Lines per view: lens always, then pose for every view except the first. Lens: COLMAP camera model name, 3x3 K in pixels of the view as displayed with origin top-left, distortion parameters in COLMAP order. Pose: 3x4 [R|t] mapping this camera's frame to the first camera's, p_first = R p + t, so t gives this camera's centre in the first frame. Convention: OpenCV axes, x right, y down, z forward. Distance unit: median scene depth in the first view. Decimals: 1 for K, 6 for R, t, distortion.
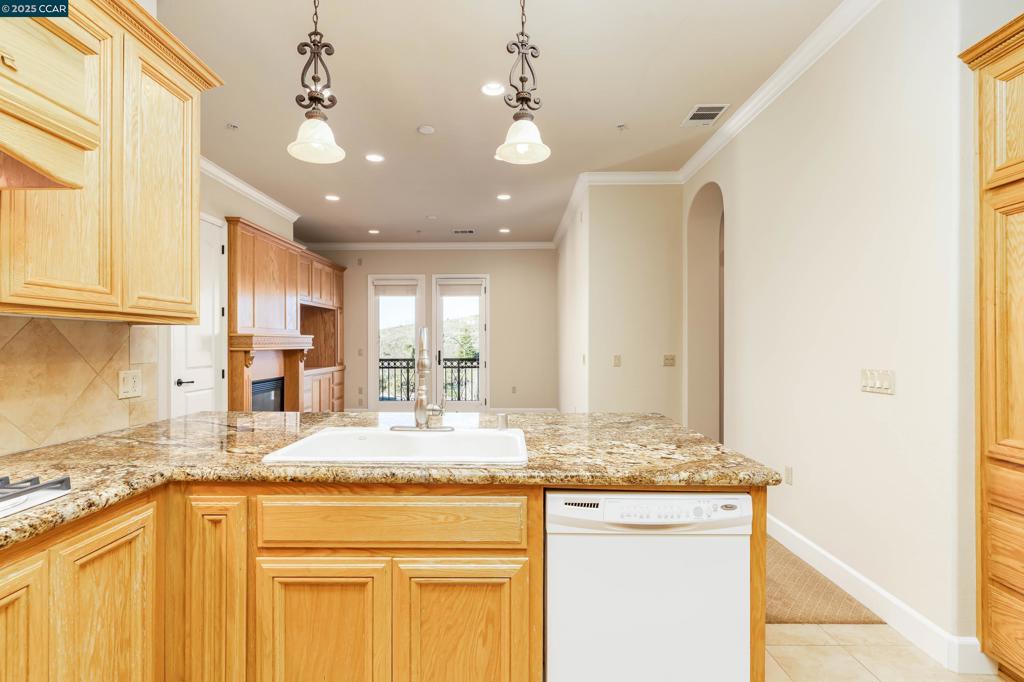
lens RADIAL K [[489.8, 0, 510.1], [0, 489.8, 341.9], [0, 0, 1]] dist [0.002169, -0.000821]
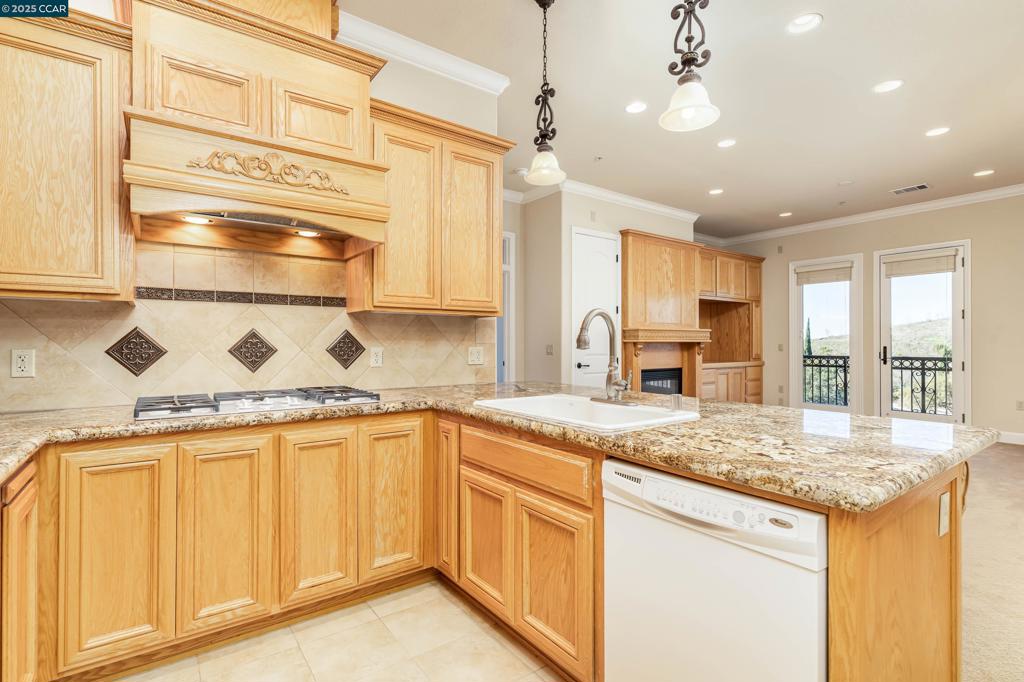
lens RADIAL K [[489.8, 0, 505.3], [0, 489.8, 342.6], [0, 0, 1]] dist [0.002169, -0.000821]
pose [[0.590553, -0.000059, -0.806999, 0.222873], [0.001487, 0.999998, 0.001015, 0.017040], [0.806998, -0.001799, 0.590552, 0.061798]]
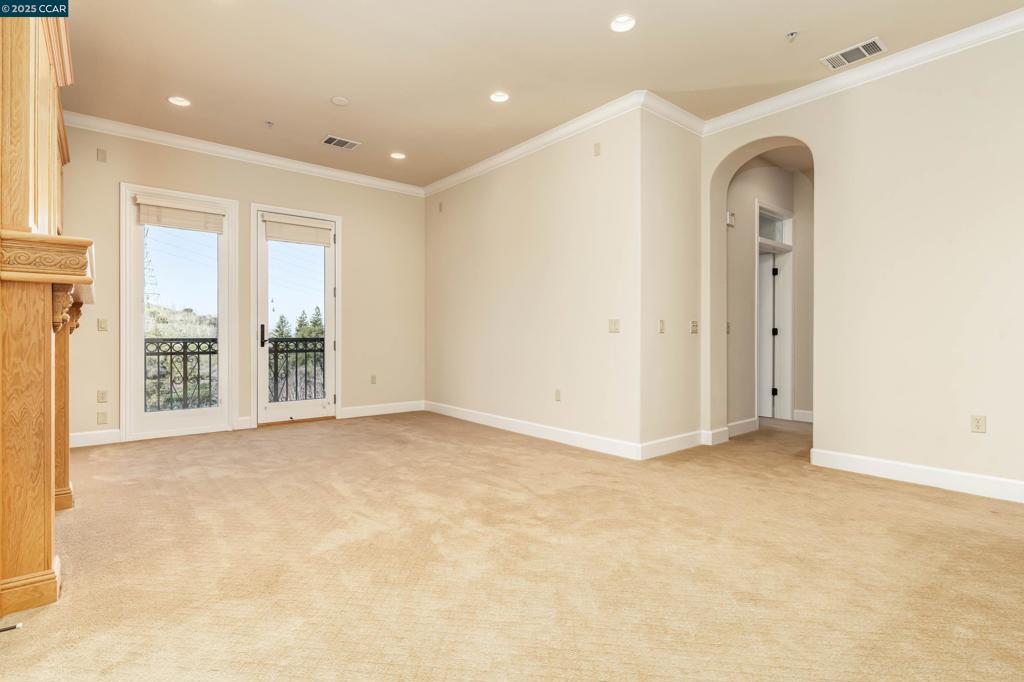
lens RADIAL K [[489.8, 0, 509.5], [0, 489.8, 337.3], [0, 0, 1]] dist [0.002169, -0.000821]
pose [[0.764360, 0.001319, 0.644788, -0.521725], [-0.002816, 0.999995, 0.001293, 0.055381], [-0.644783, -0.002804, 0.764360, 0.514529]]
